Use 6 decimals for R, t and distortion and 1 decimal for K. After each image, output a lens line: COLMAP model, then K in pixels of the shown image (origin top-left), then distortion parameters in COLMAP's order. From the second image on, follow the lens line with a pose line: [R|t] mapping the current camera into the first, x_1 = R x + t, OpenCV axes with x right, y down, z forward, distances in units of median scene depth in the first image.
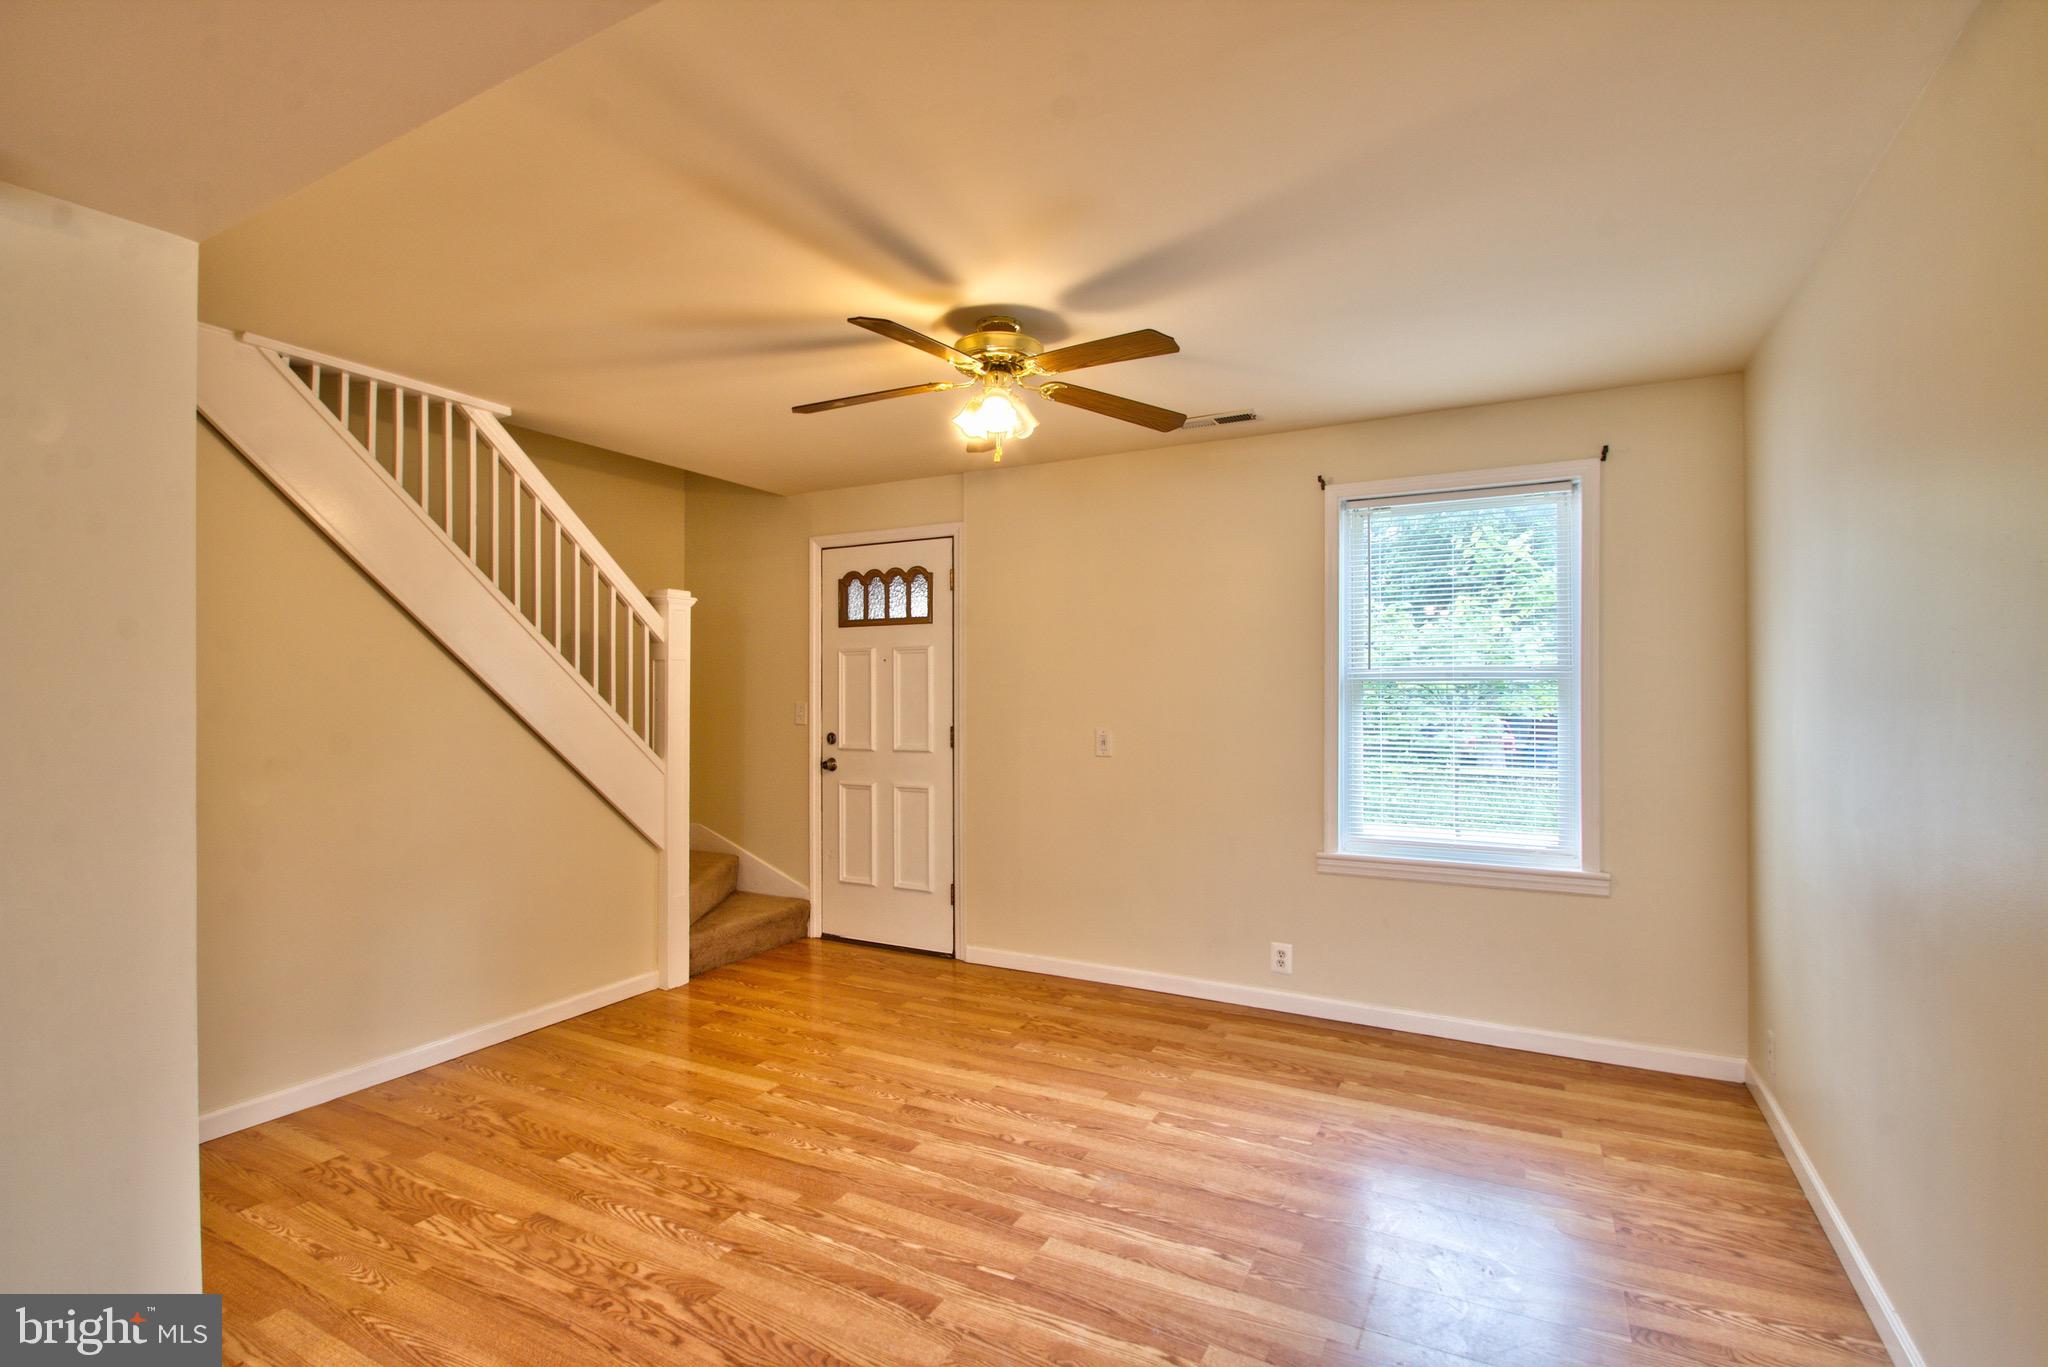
lens RADIAL K [[957.3, 0, 1011.4], [0, 957.3, 685.9], [0, 0, 1]] dist [0.007339, -0.017322]
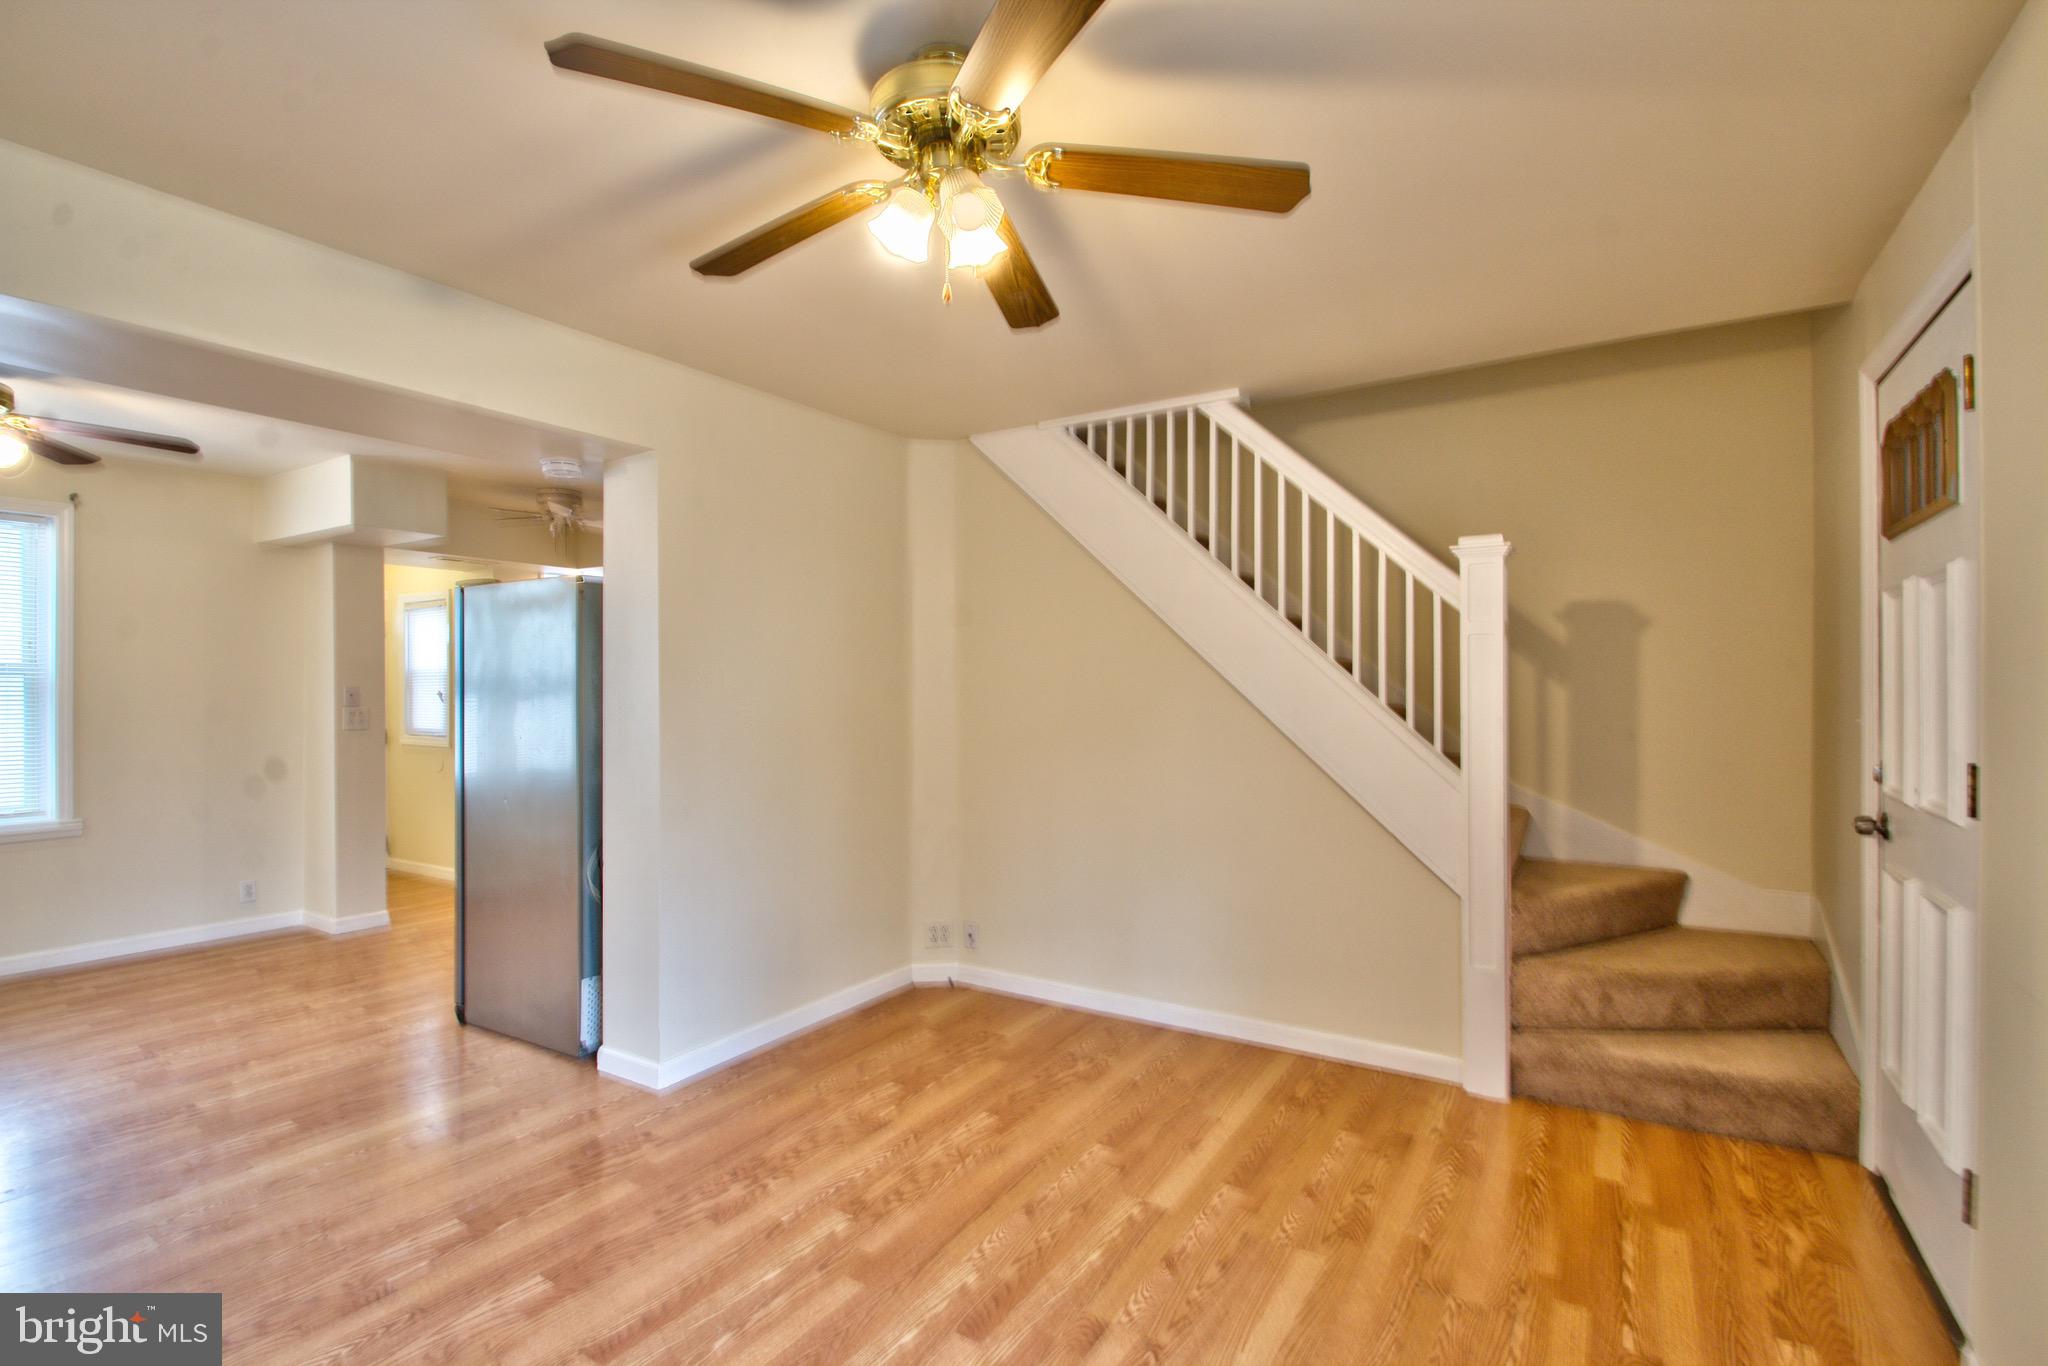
lens RADIAL K [[940.4, 0, 1010.8], [0, 940.4, 689.8], [0, 0, 1]] dist [0.004310, -0.012074]
pose [[-0.078655, 0.004021, -0.996894, 0.559791], [0.010654, 0.999938, 0.003192, 0.009558], [0.996845, -0.010370, -0.078693, 1.064077]]
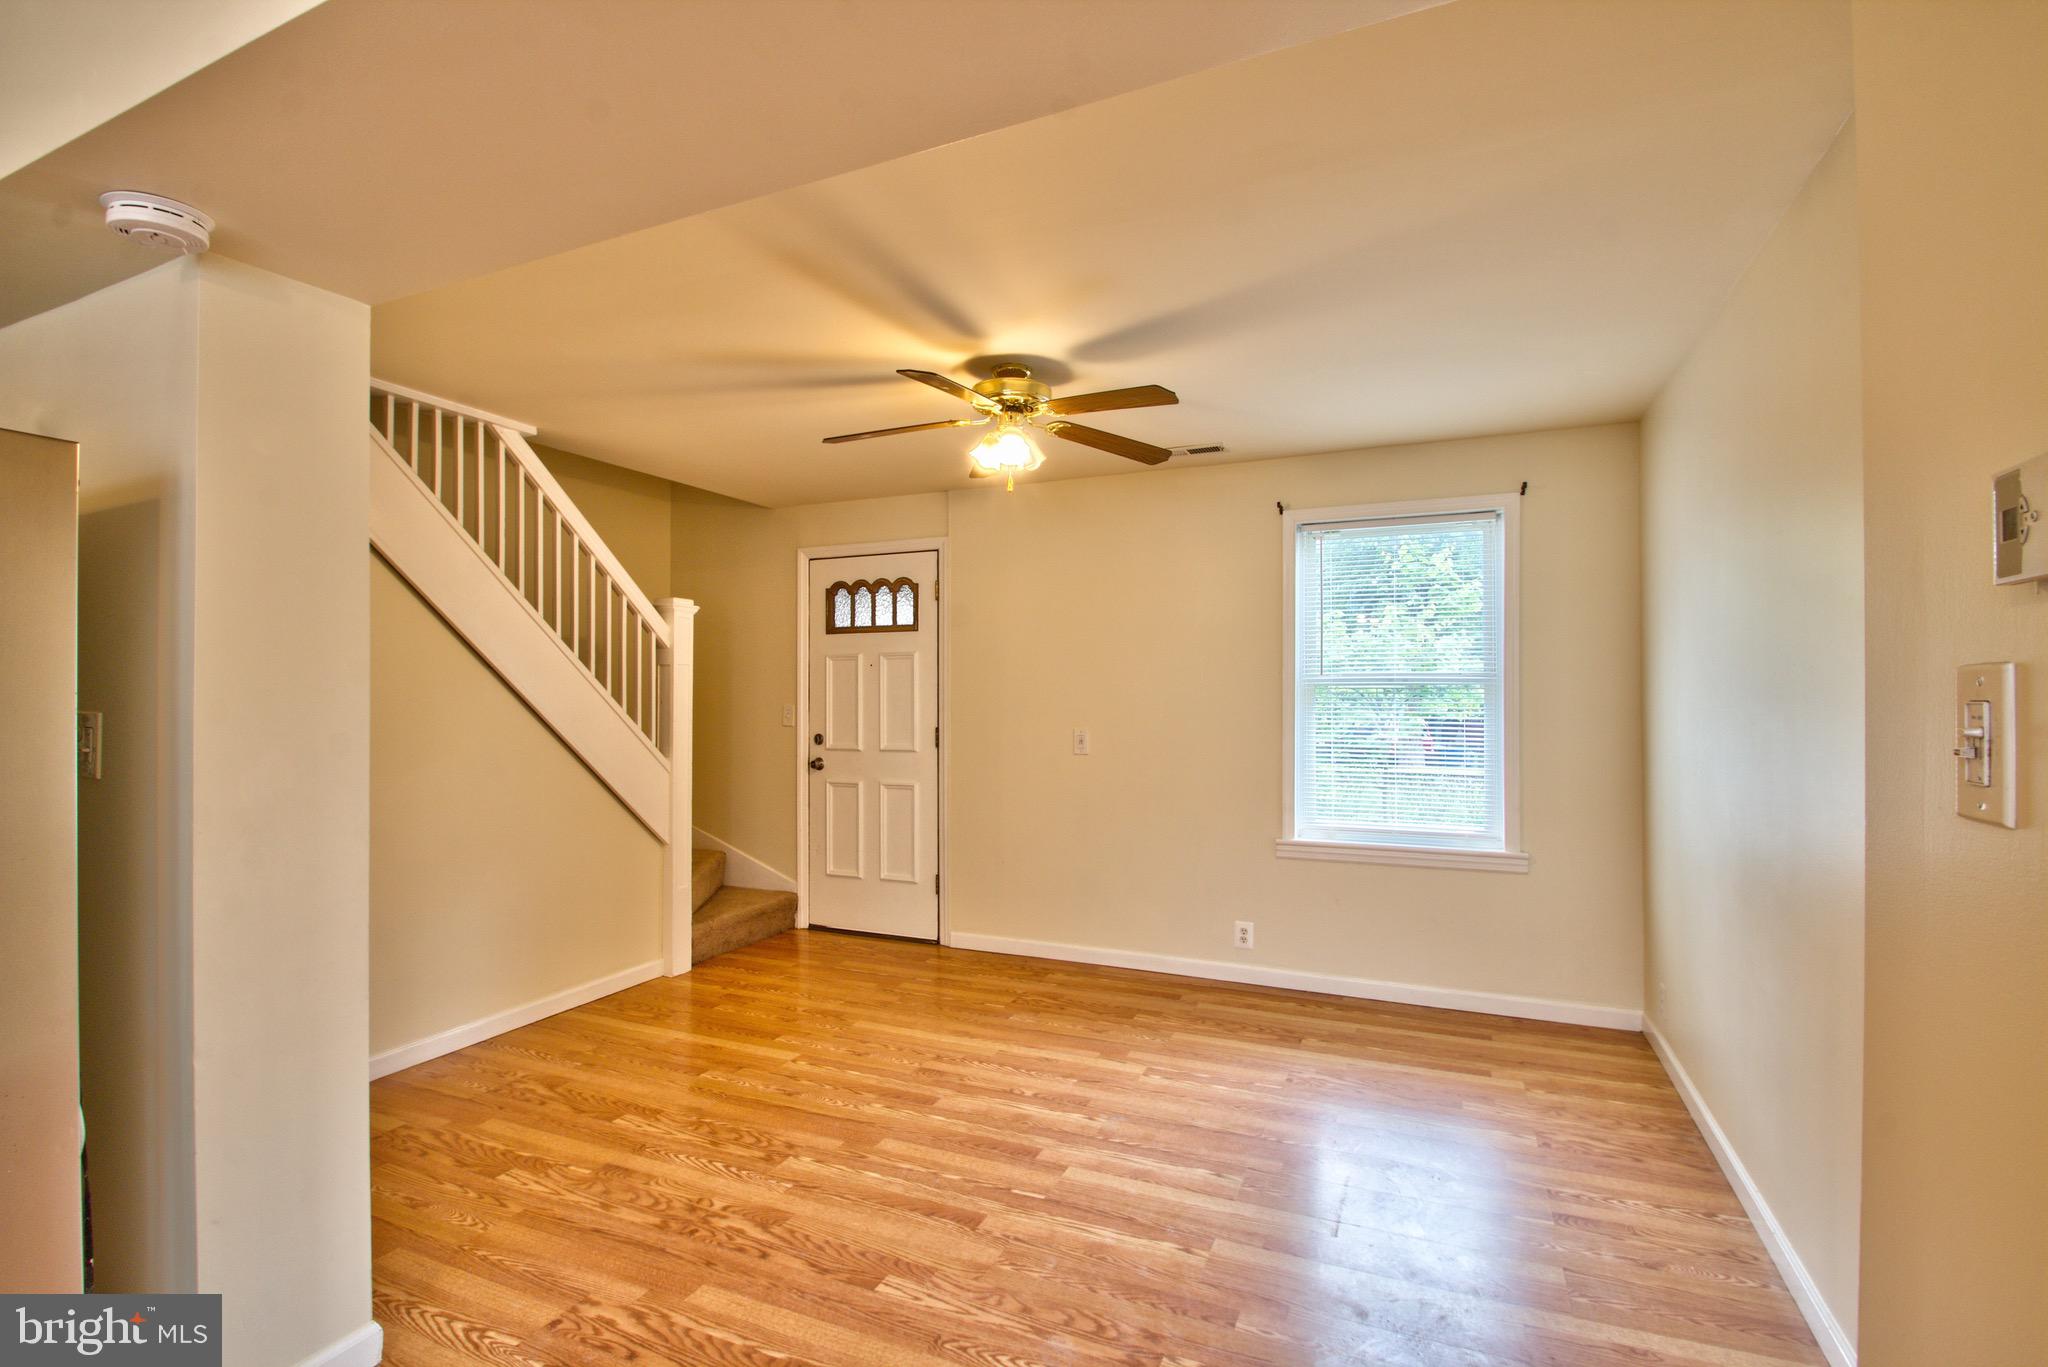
lens RADIAL K [[960.9, 0, 1012.5], [0, 960.9, 685.2], [0, 0, 1]] dist [0.003378, -0.012835]
pose [[0.997320, 0.001173, 0.073149, -0.093025], [-0.000854, 0.999990, -0.004389, -0.000325], [-0.073153, 0.004315, 0.997311, -0.127251]]
